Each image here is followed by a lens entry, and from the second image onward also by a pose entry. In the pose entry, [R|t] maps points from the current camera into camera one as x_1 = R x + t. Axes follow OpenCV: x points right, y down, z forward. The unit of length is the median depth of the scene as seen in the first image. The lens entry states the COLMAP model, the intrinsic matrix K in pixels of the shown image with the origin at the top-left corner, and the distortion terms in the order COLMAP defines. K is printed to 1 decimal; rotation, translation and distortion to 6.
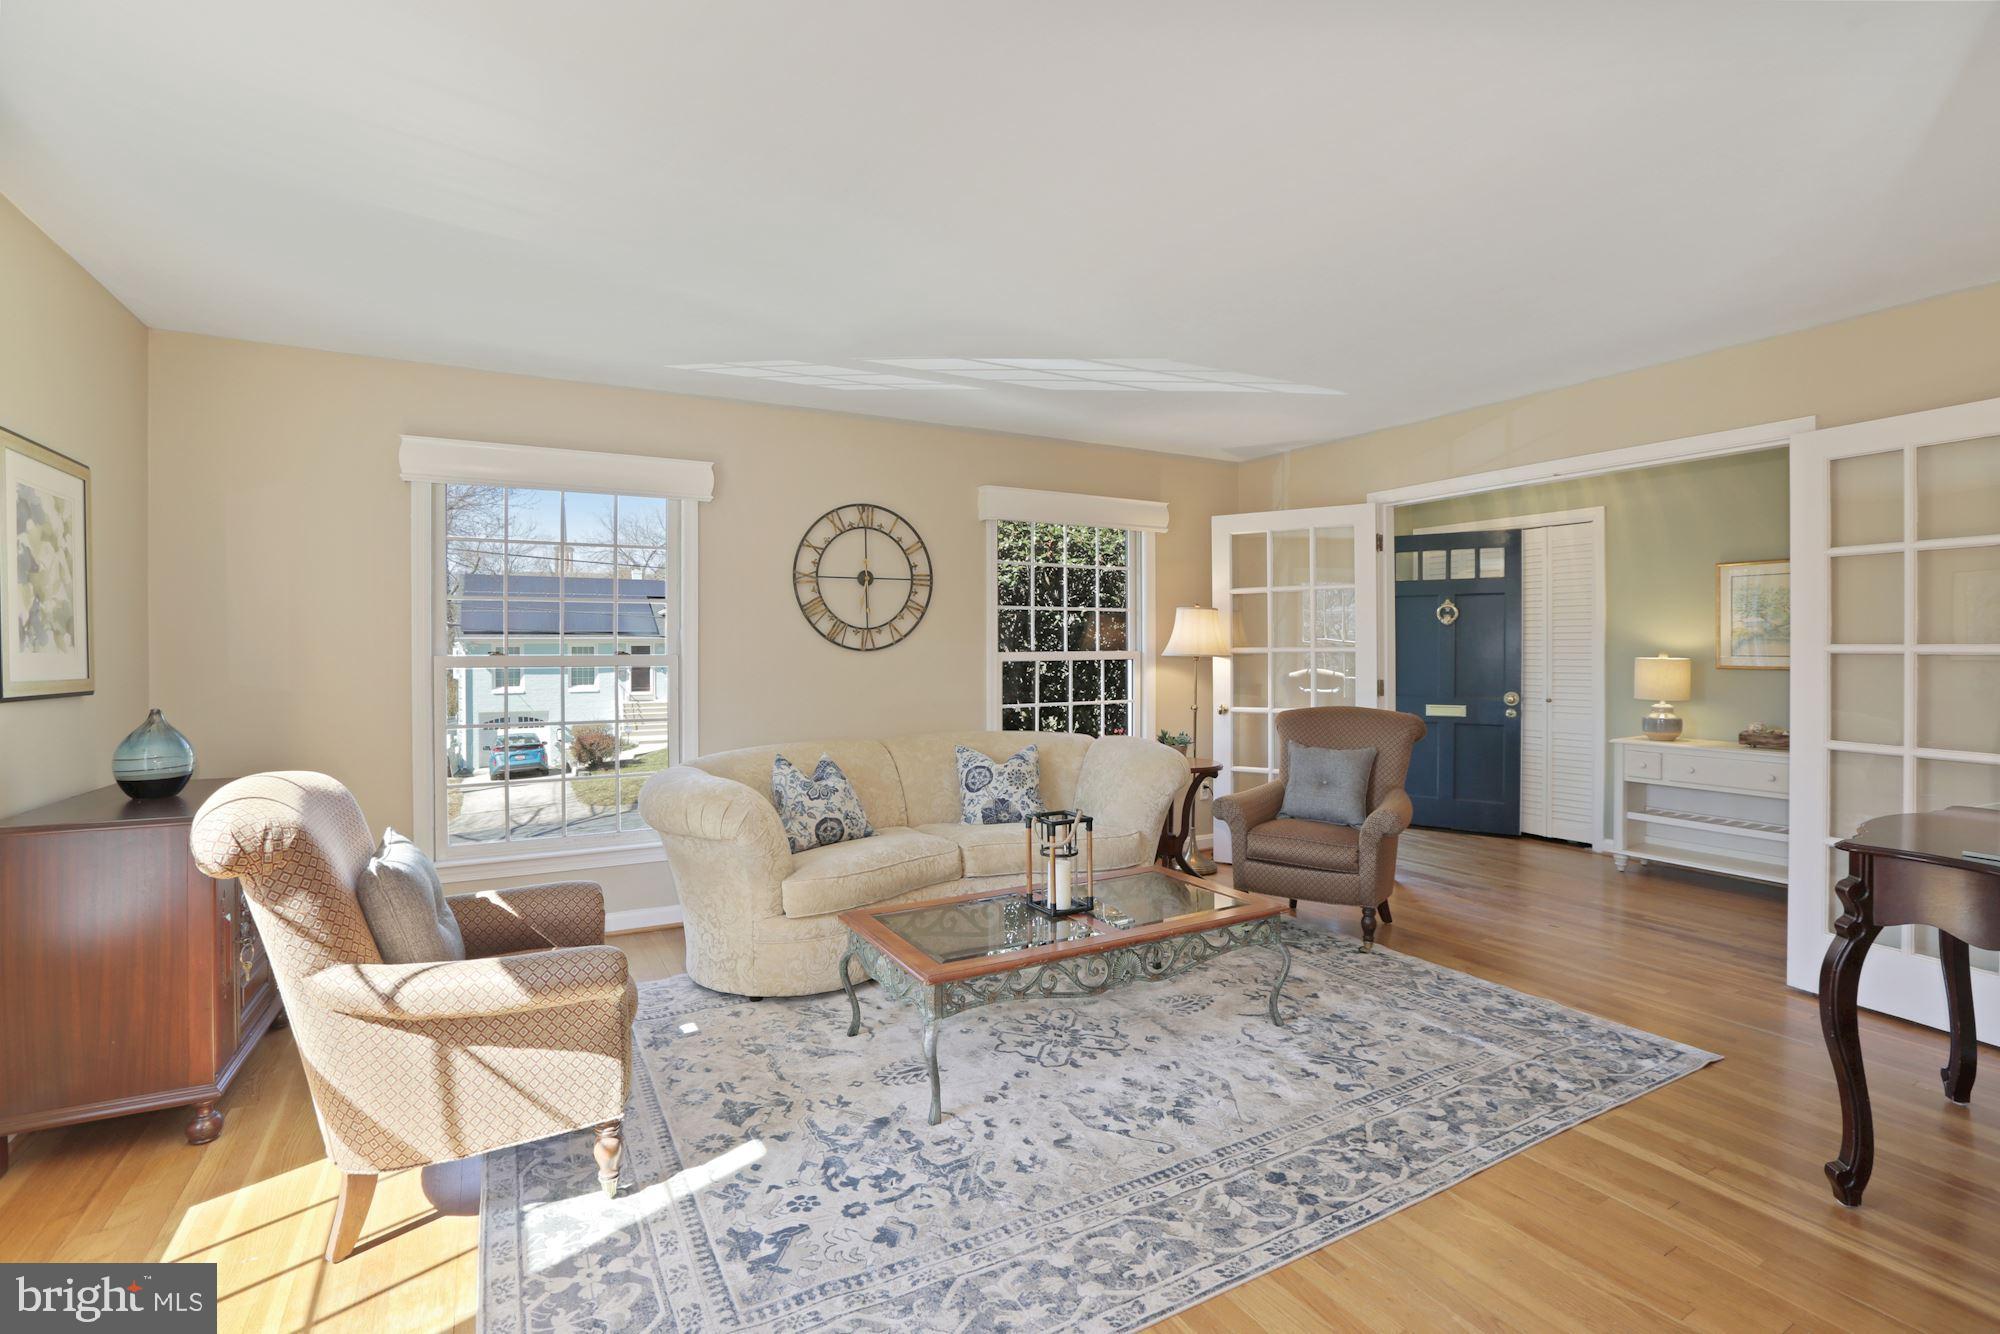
lens RADIAL K [[917.4, 0, 1001.6], [0, 917.4, 652.3], [0, 0, 1]] dist [-0.038979, 0.009590]
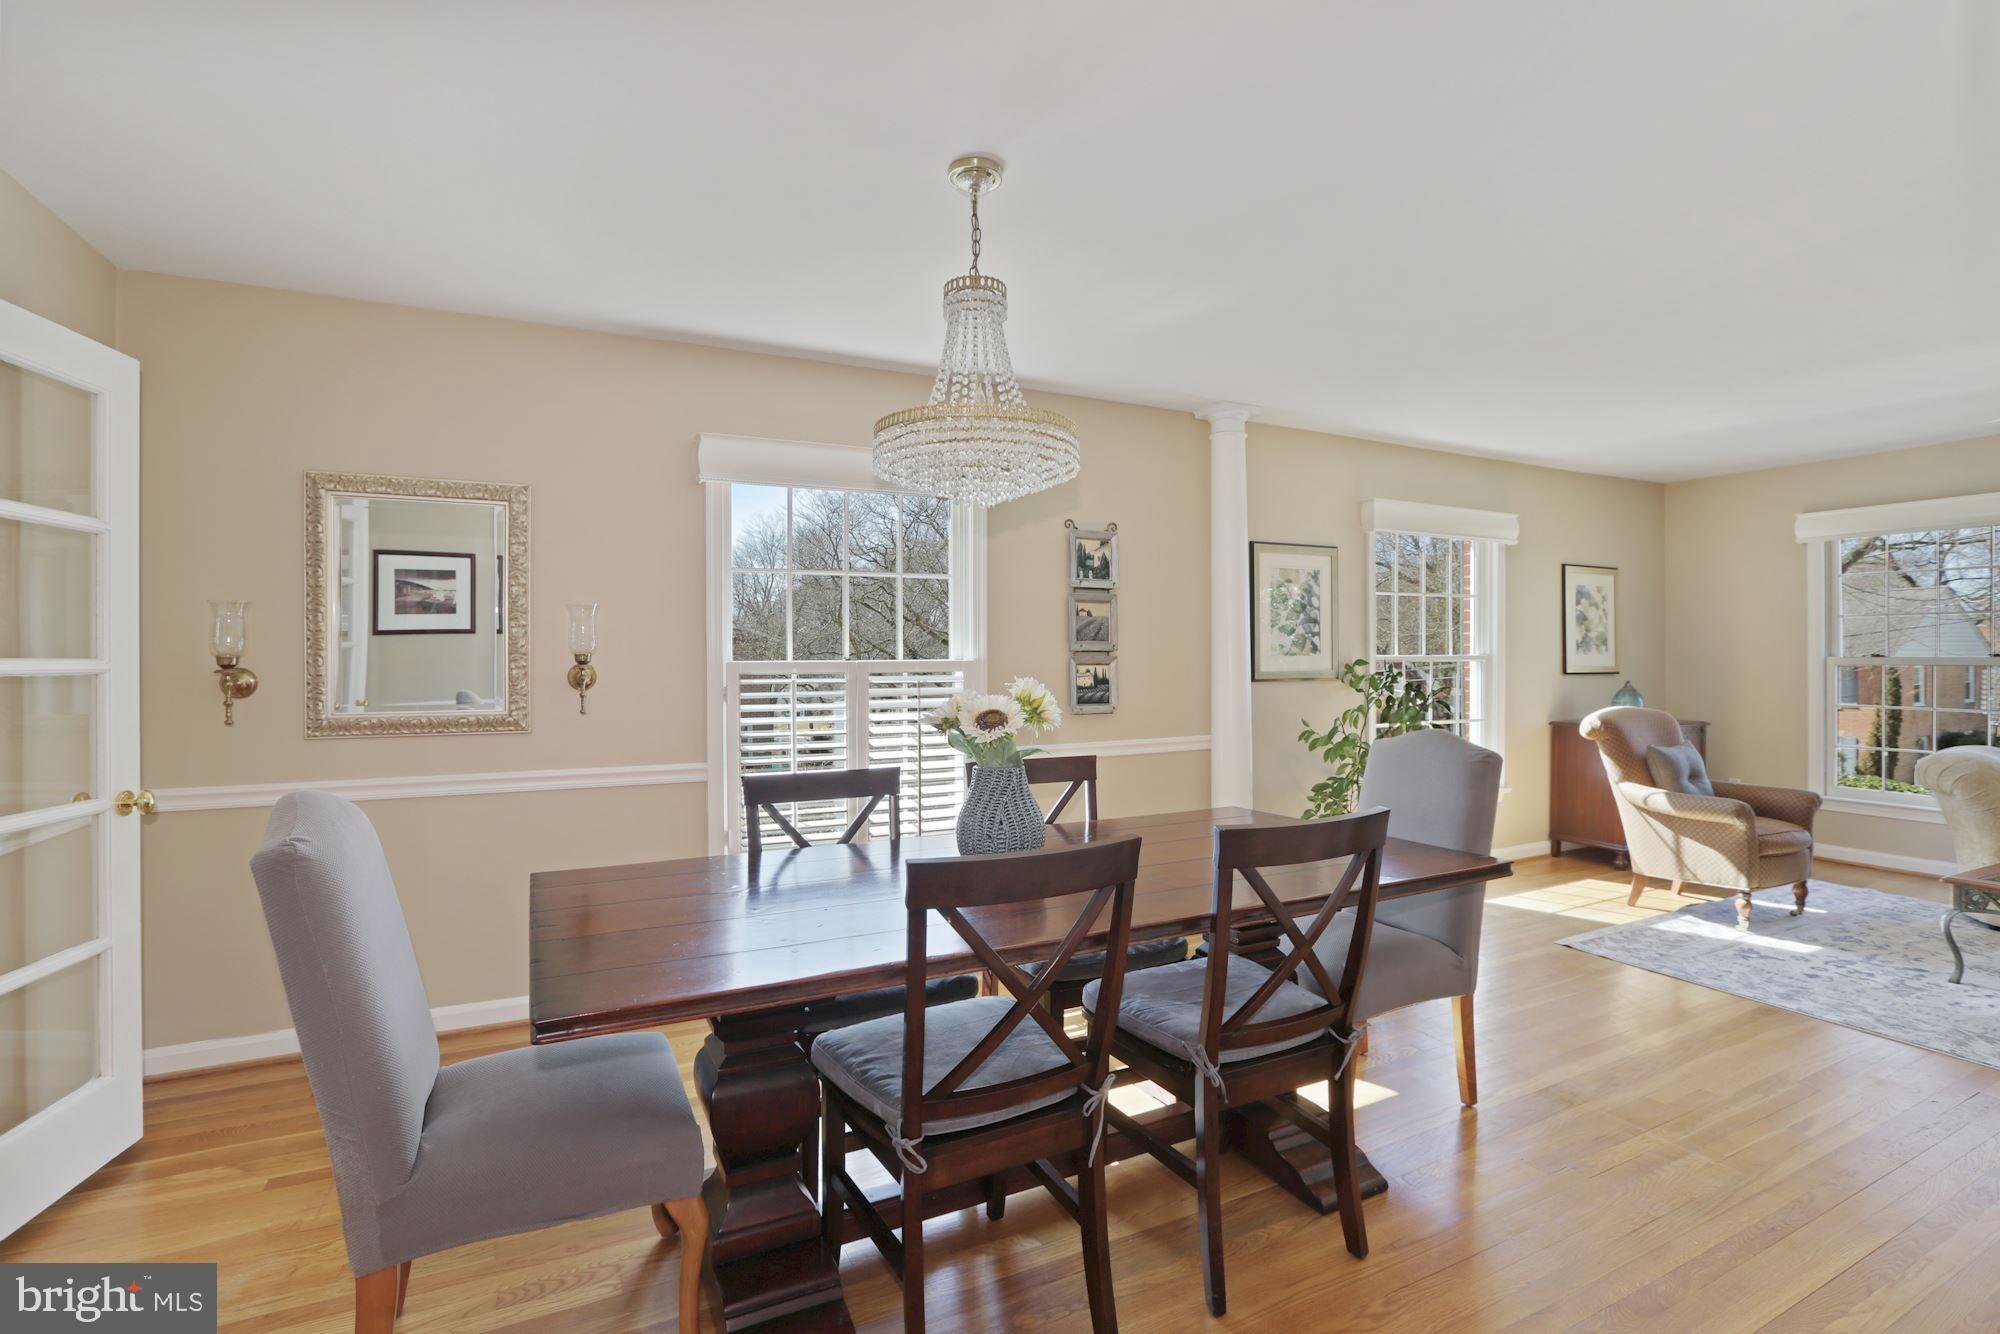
lens RADIAL K [[917.4, 0, 1010.1], [0, 917.4, 655.2], [0, 0, 1]] dist [-0.038979, 0.009590]
pose [[-0.039007, 0.009571, -0.999193, 1.310806], [-0.000216, 0.999954, 0.009587, -0.018402], [0.999239, 0.000589, -0.039003, -0.424515]]
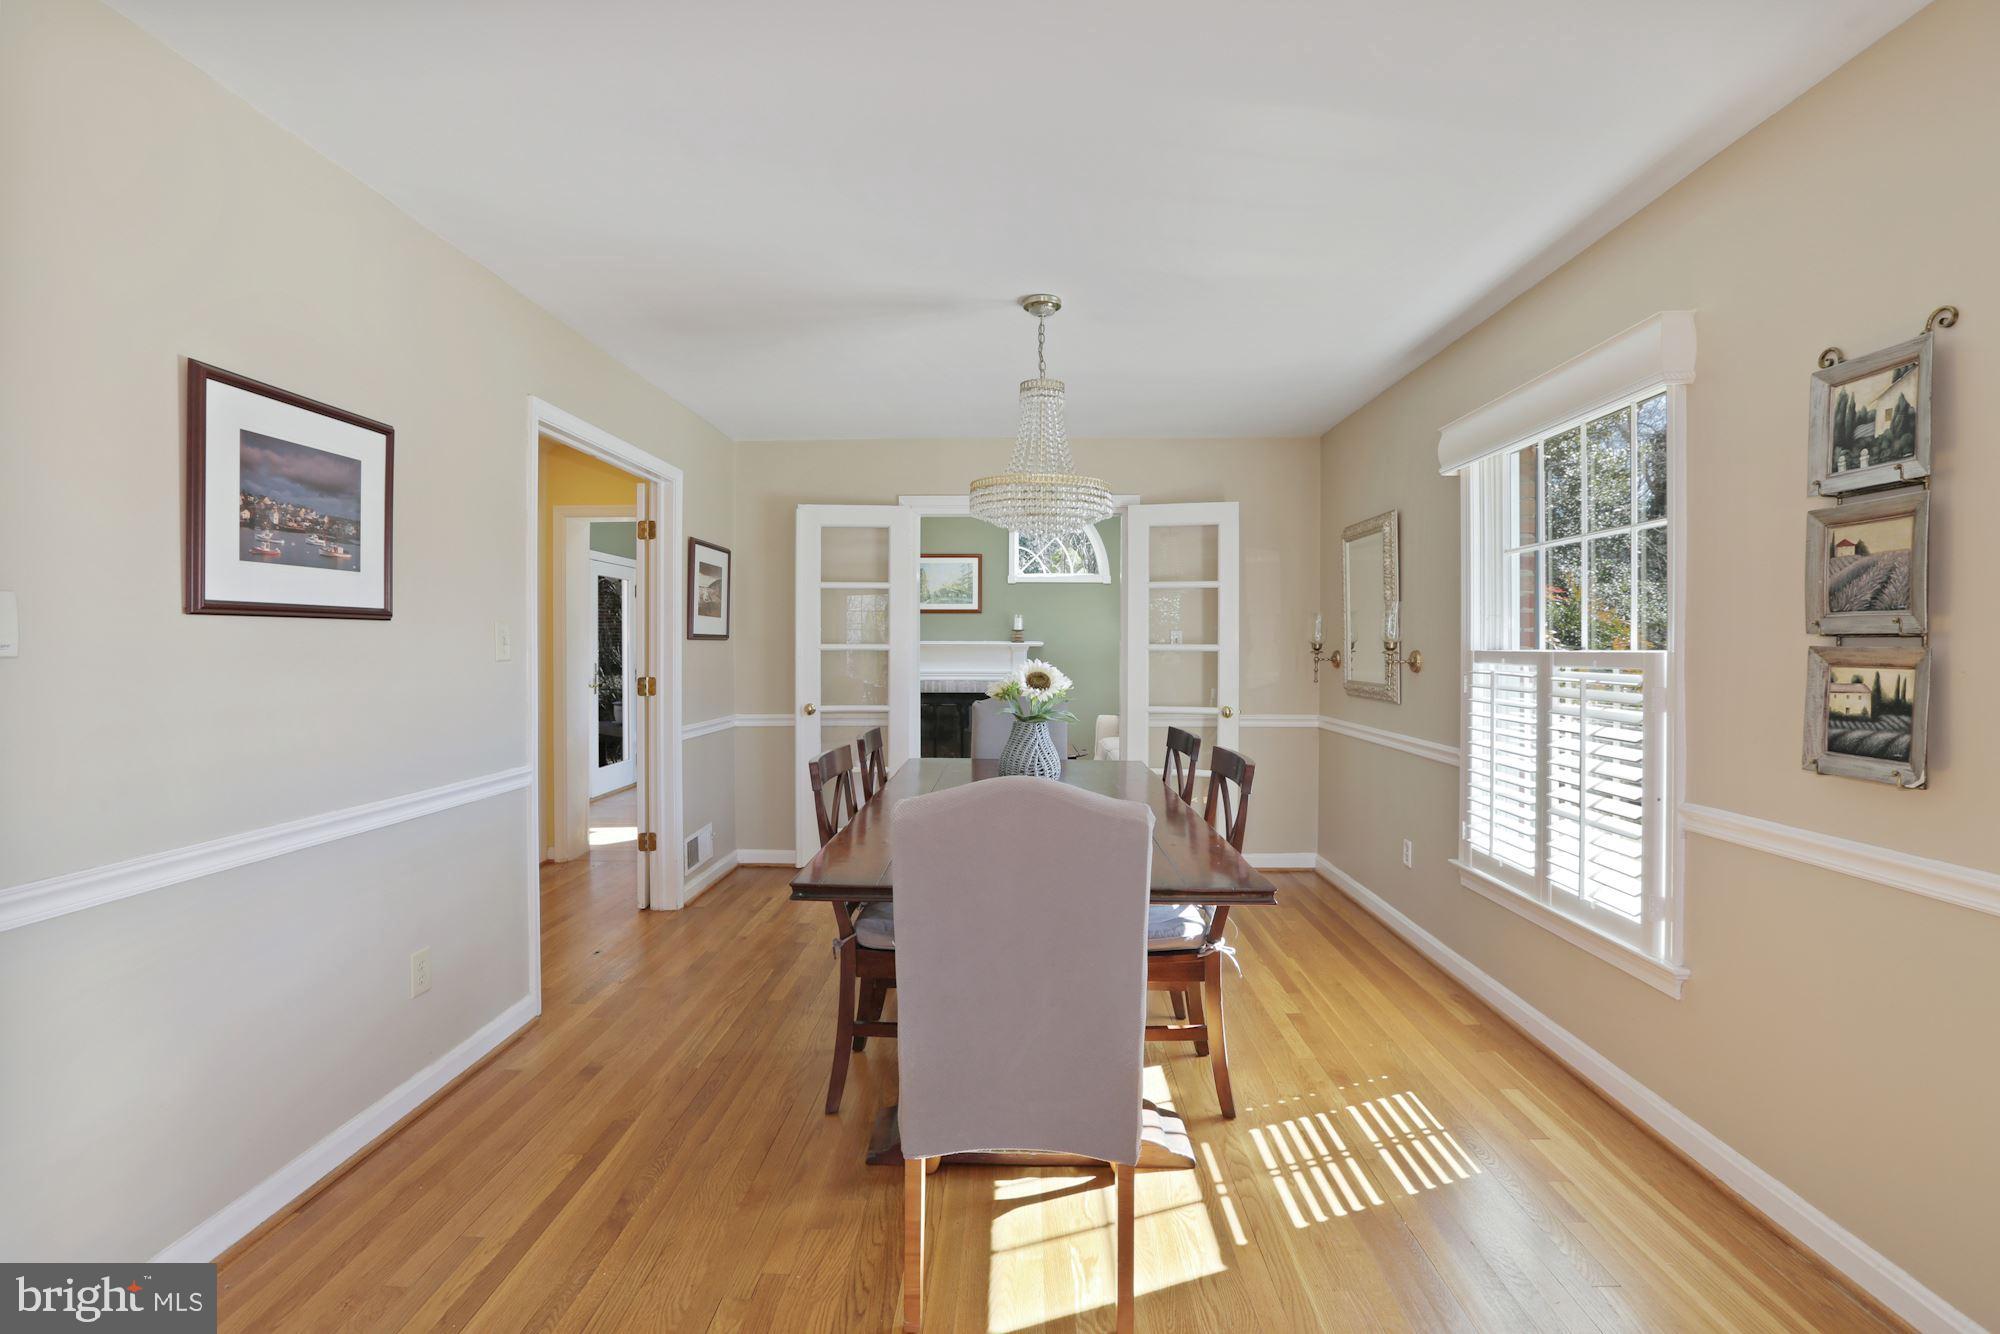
lens RADIAL K [[917.4, 0, 1004.6], [0, 917.4, 650.4], [0, 0, 1]] dist [-0.038979, 0.009590]
pose [[-0.865847, -0.002102, 0.500304, -0.069758], [0.000410, 0.999988, 0.004910, -0.001997], [-0.500308, 0.004456, -0.865836, 0.562538]]
